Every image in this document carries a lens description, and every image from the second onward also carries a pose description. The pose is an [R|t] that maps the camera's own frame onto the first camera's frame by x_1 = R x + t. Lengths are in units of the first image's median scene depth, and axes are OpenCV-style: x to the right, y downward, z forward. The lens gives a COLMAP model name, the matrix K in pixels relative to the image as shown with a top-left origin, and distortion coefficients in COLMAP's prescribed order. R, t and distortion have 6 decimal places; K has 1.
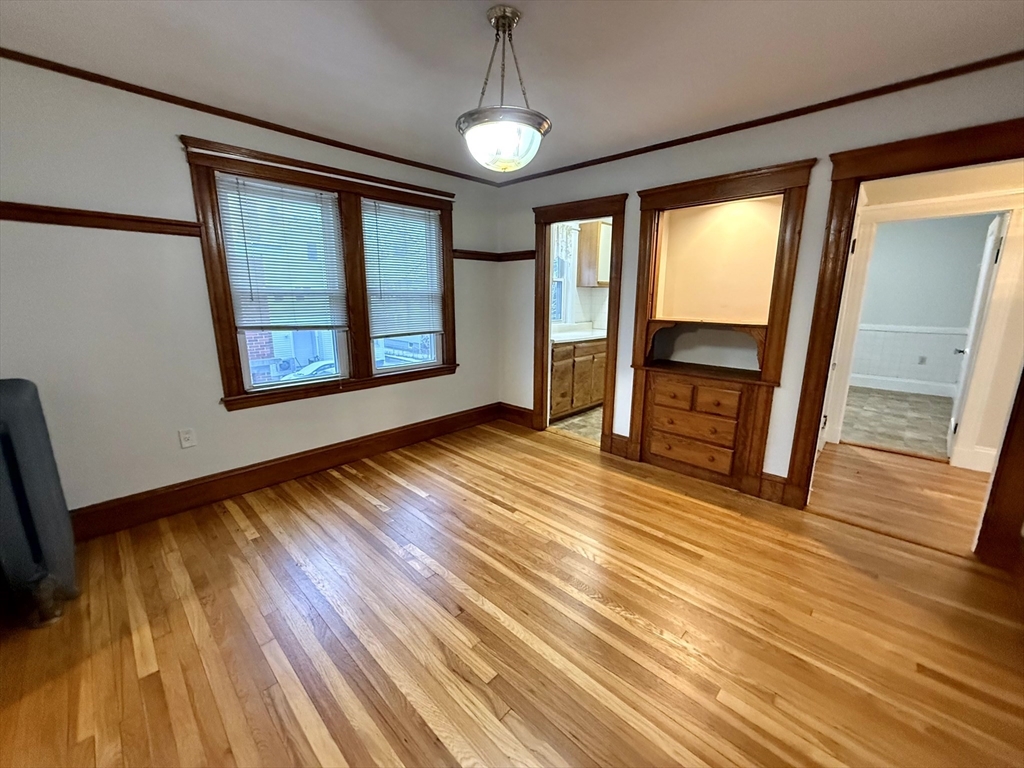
lens RADIAL K [[409.7, 0, 512.6], [0, 409.7, 385.5], [0, 0, 1]] dist [-0.000843, -0.000335]
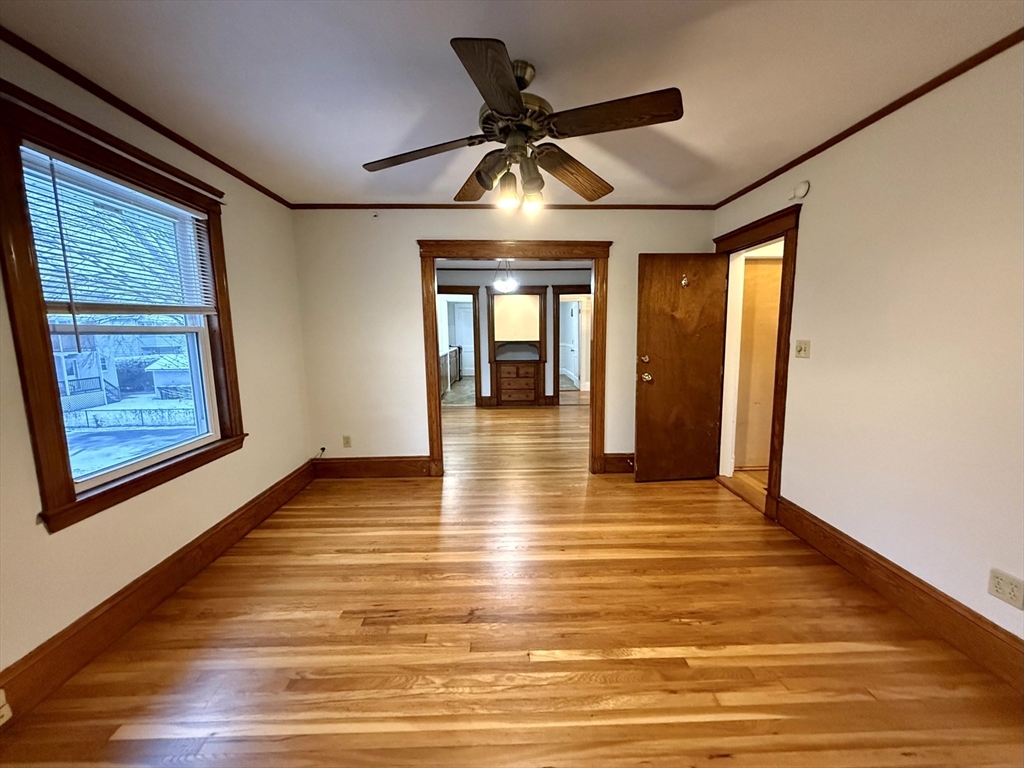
lens RADIAL K [[411.6, 0, 511.9], [0, 411.6, 385.7], [0, 0, 1]] dist [0.000374, -0.000127]
pose [[0.696848, -0.106449, 0.709275, -1.503436], [0.165670, 0.986071, -0.014776, 0.160858], [-0.697823, 0.127802, 0.704777, -0.776158]]
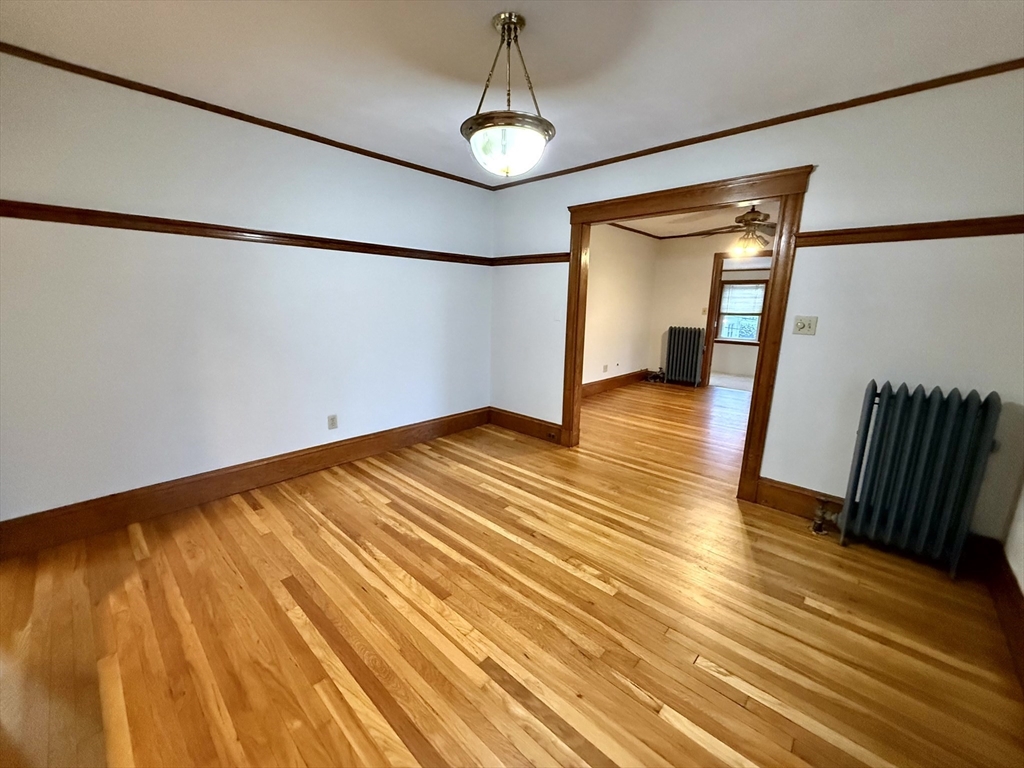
lens RADIAL K [[409.7, 0, 512.6], [0, 409.7, 385.5], [0, 0, 1]] dist [-0.000843, -0.000335]
pose [[-0.999544, -0.018537, -0.023839, -0.012763], [-0.026679, 0.911911, 0.409519, -0.298472], [0.014148, 0.409969, -0.911990, 1.367446]]
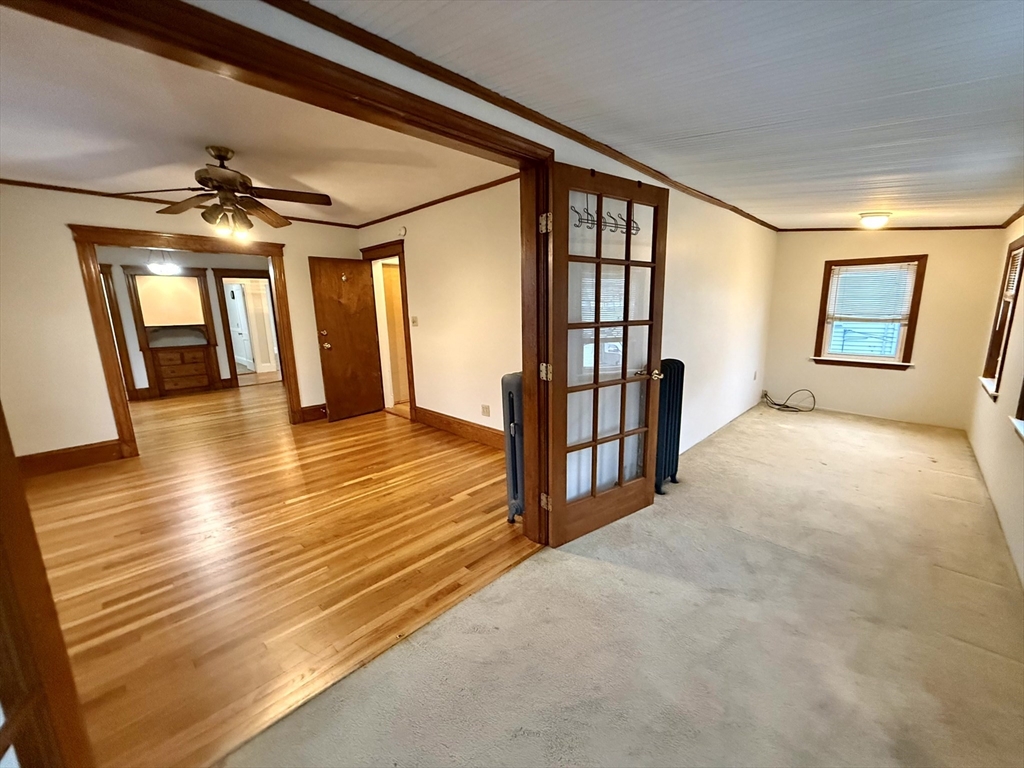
lens RADIAL K [[409.7, 0, 512.6], [0, 409.7, 385.5], [0, 0, 1]] dist [-0.000843, -0.000335]
pose [[0.006130, -0.193241, 0.981132, -2.104714], [0.234132, 0.954156, 0.186465, 0.209185], [-0.972185, 0.228571, 0.051093, -1.018386]]
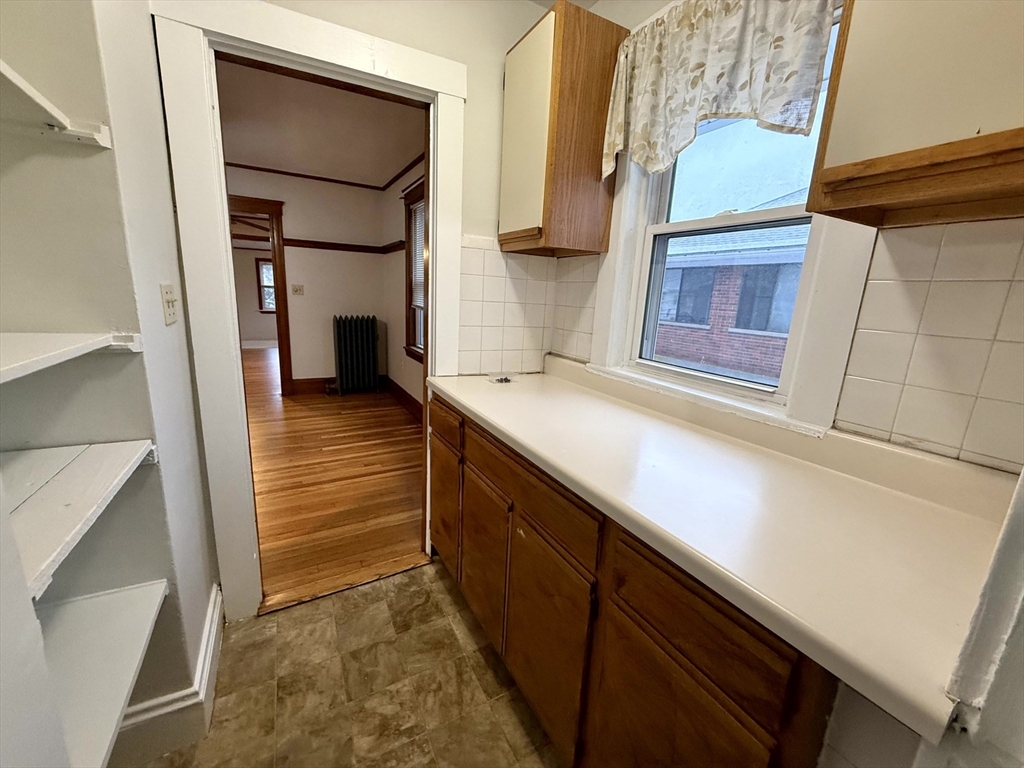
lens RADIAL K [[411.6, 0, 511.9], [0, 411.6, 385.7], [0, 0, 1]] dist [0.000374, -0.000127]
pose [[-0.293240, 0.194062, -0.936136, 0.740344], [-0.247366, 0.930436, 0.270367, -0.372164], [0.923483, 0.310851, -0.224836, 1.818051]]
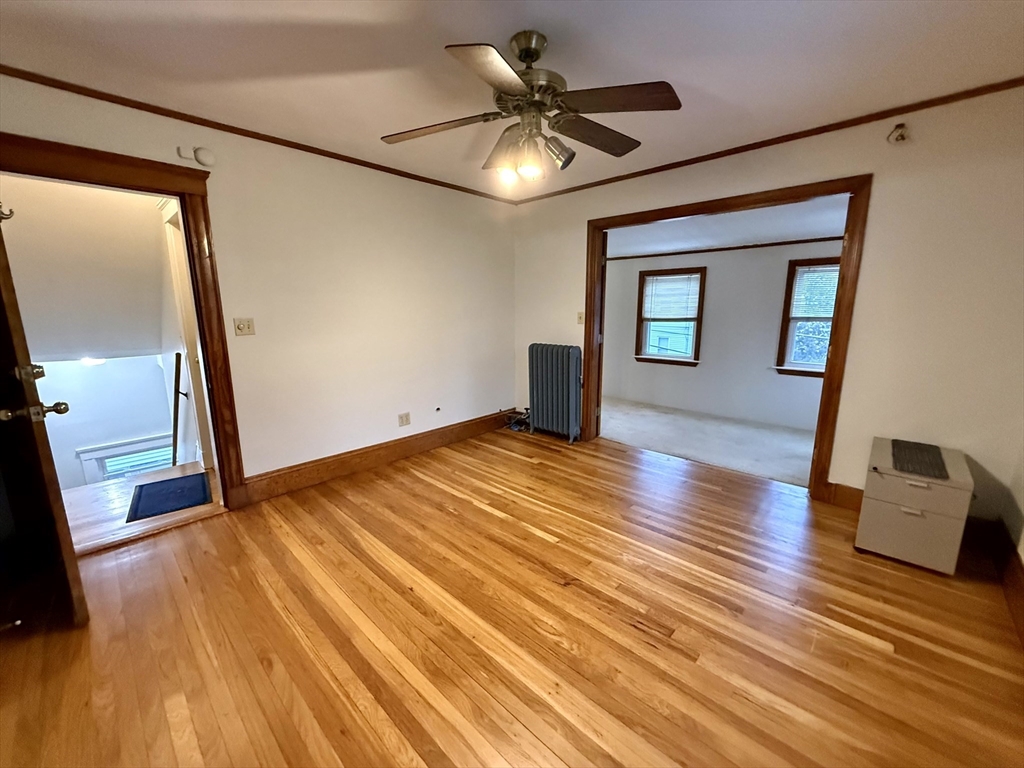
lens RADIAL K [[409.7, 0, 512.6], [0, 409.7, 385.5], [0, 0, 1]] dist [-0.000843, -0.000335]
pose [[-0.999902, 0.003635, -0.013489, -0.952110], [-0.002020, 0.917781, 0.397081, -0.094128], [0.013824, 0.397069, -0.917684, 0.416840]]
